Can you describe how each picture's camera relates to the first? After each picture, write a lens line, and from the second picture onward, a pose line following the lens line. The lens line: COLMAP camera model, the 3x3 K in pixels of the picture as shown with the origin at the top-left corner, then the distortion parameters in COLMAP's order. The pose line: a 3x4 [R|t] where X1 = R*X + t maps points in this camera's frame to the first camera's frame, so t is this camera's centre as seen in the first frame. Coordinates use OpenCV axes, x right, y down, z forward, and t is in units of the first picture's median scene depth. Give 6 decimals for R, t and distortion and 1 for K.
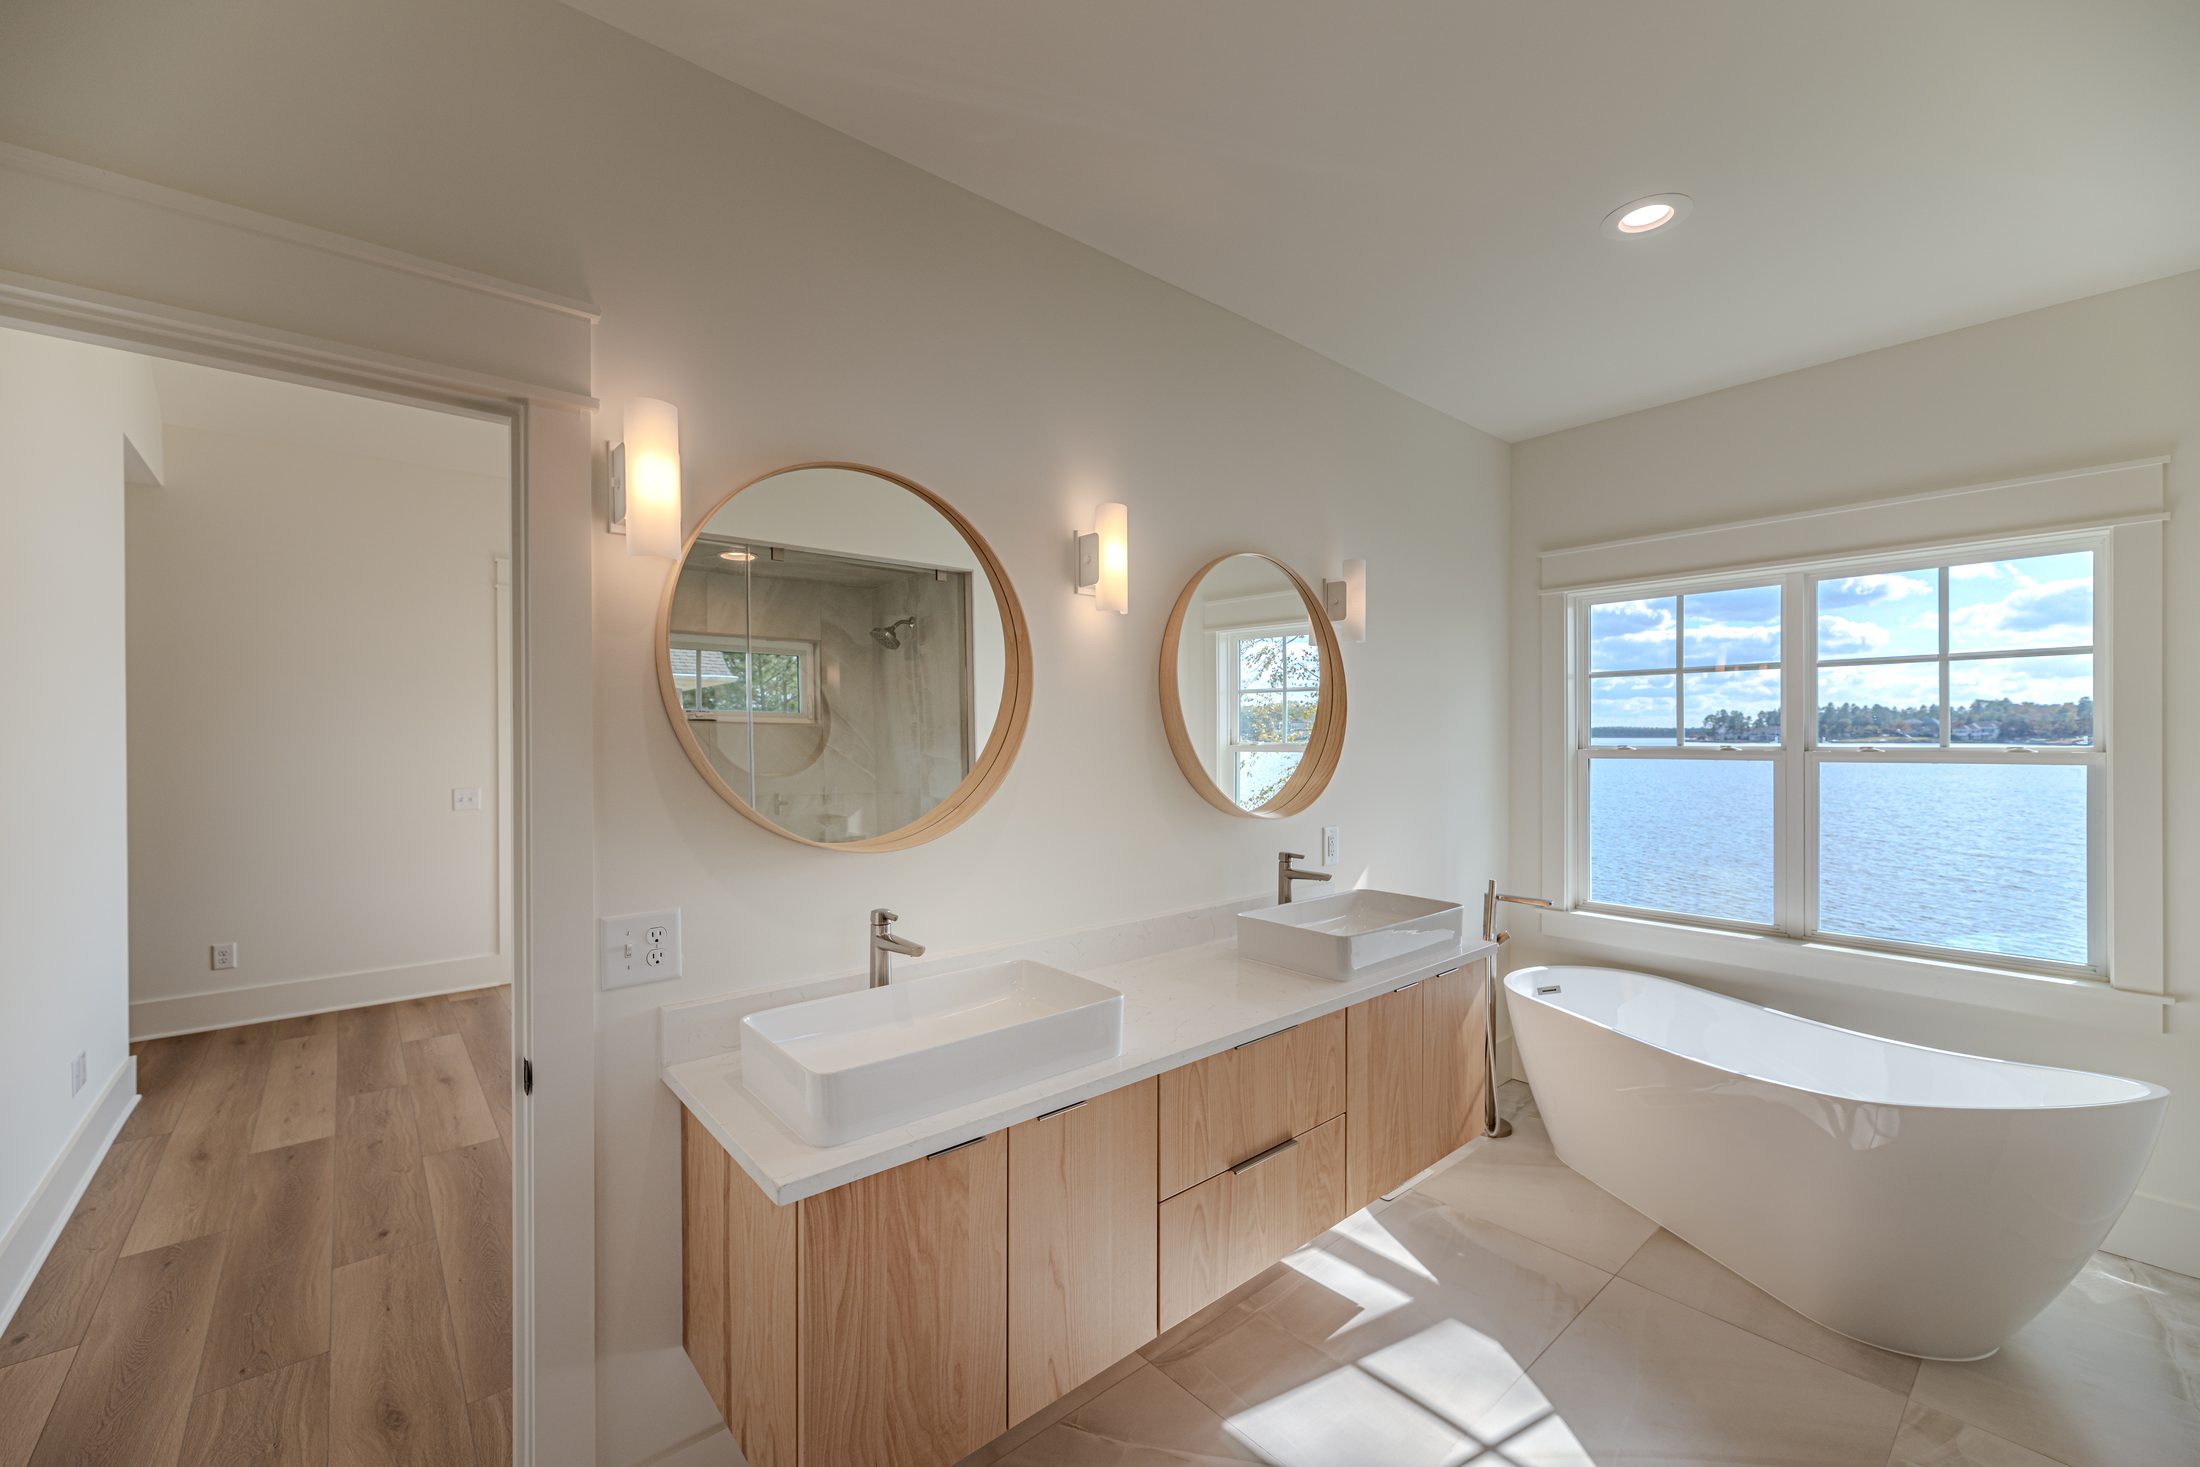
lens RADIAL K [[881.4, 0, 1100.0], [0, 881.4, 733.5], [0, 0, 1]] dist [-0.002984, -0.000015]
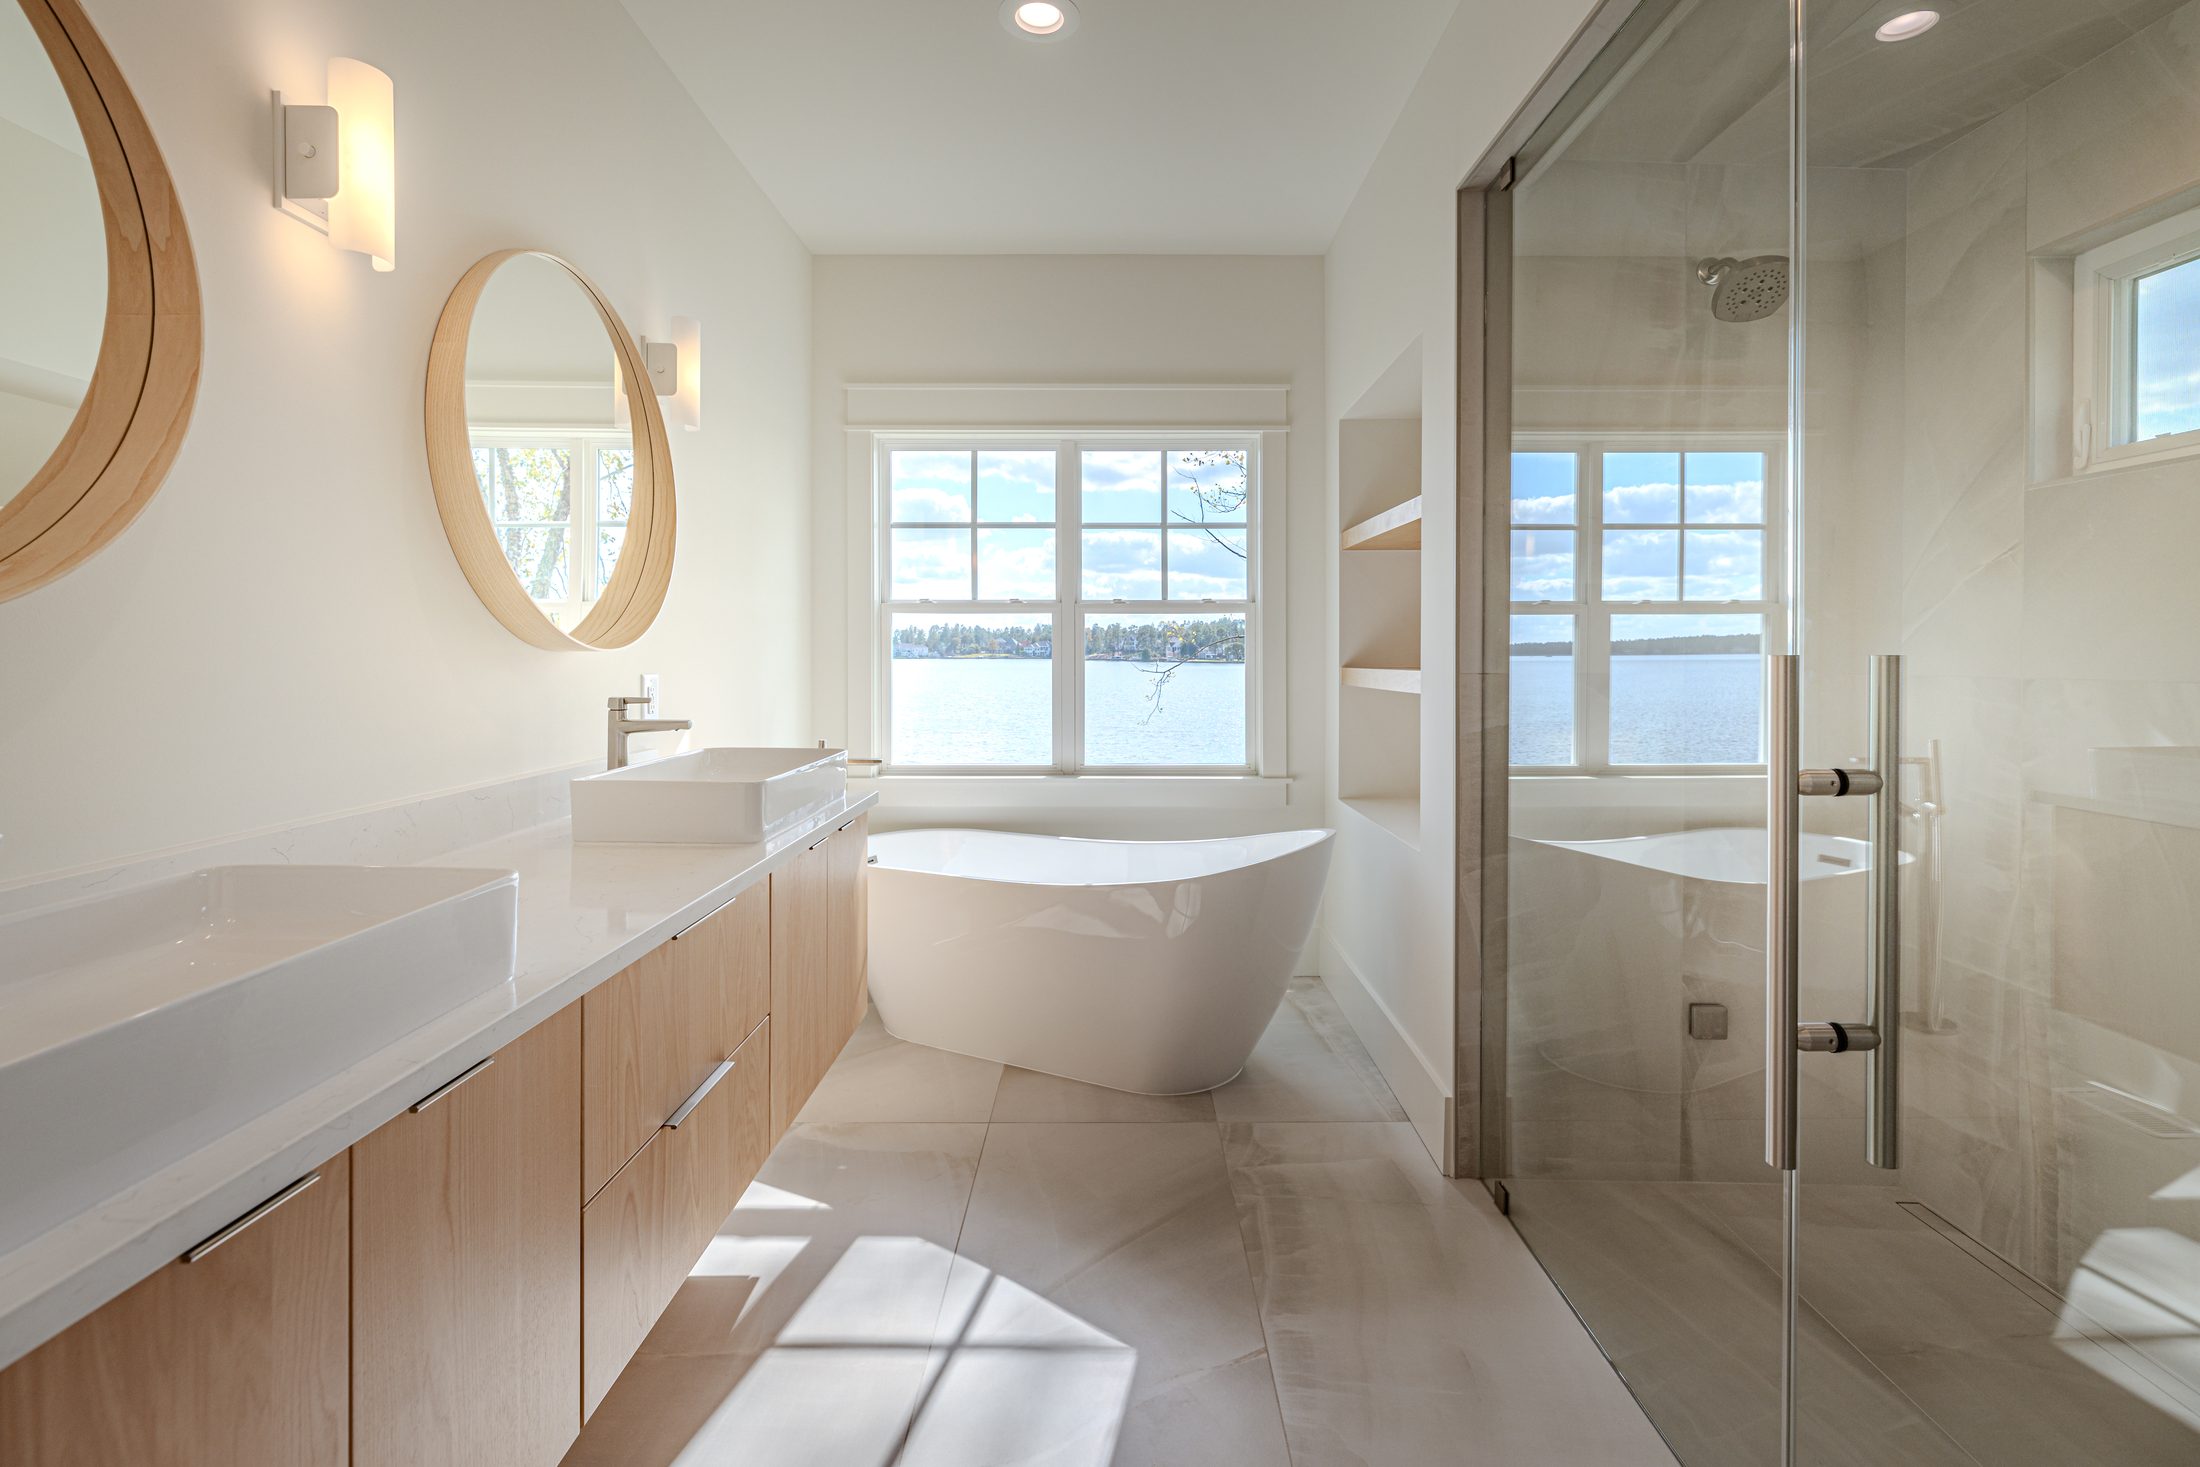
lens RADIAL K [[995.7, 0, 1115.7], [0, 995.7, 655.0], [0, 0, 1]] dist [-0.002457, -0.000308]
pose [[0.648859, 0.000456, 0.760909, -0.138040], [-0.003930, 0.999988, 0.002751, 0.099048], [-0.760899, -0.004775, 0.648853, 0.185708]]
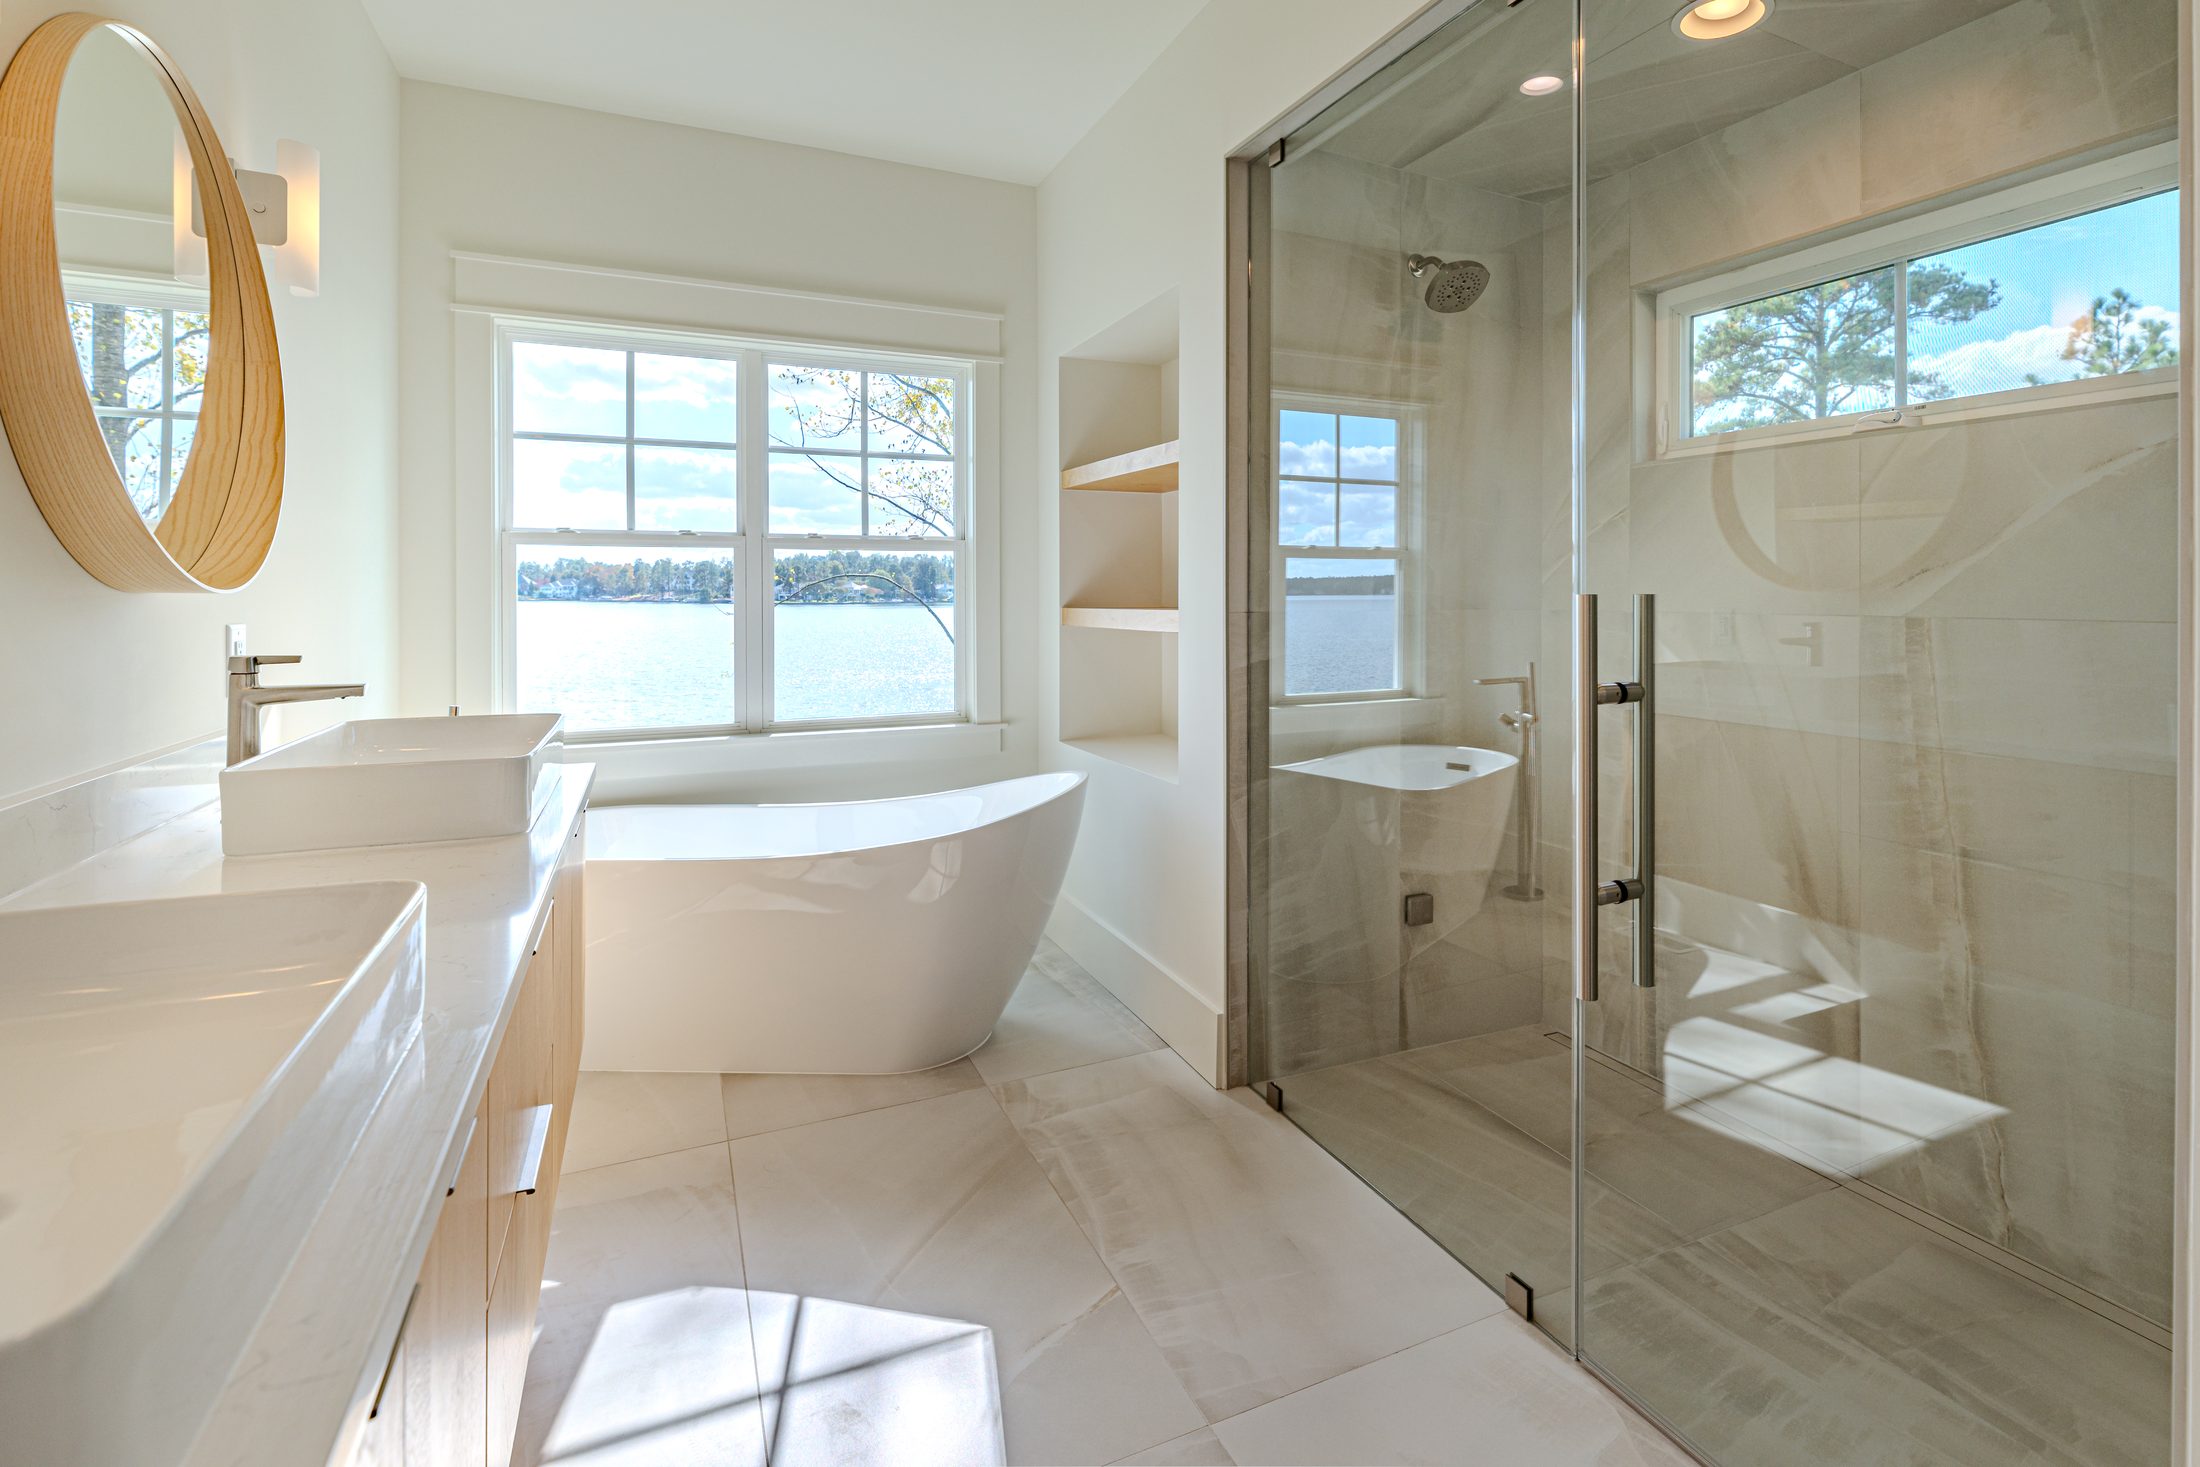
lens RADIAL K [[1059.0, 0, 1176.1], [0, 1059.0, 589.1], [0, 0, 1]] dist [-0.002883, -0.000721]
pose [[0.251648, 0.004969, 0.967806, -0.250198], [-0.002169, 0.999987, -0.004570, 0.099365], [-0.967816, -0.000949, 0.251656, 0.327854]]
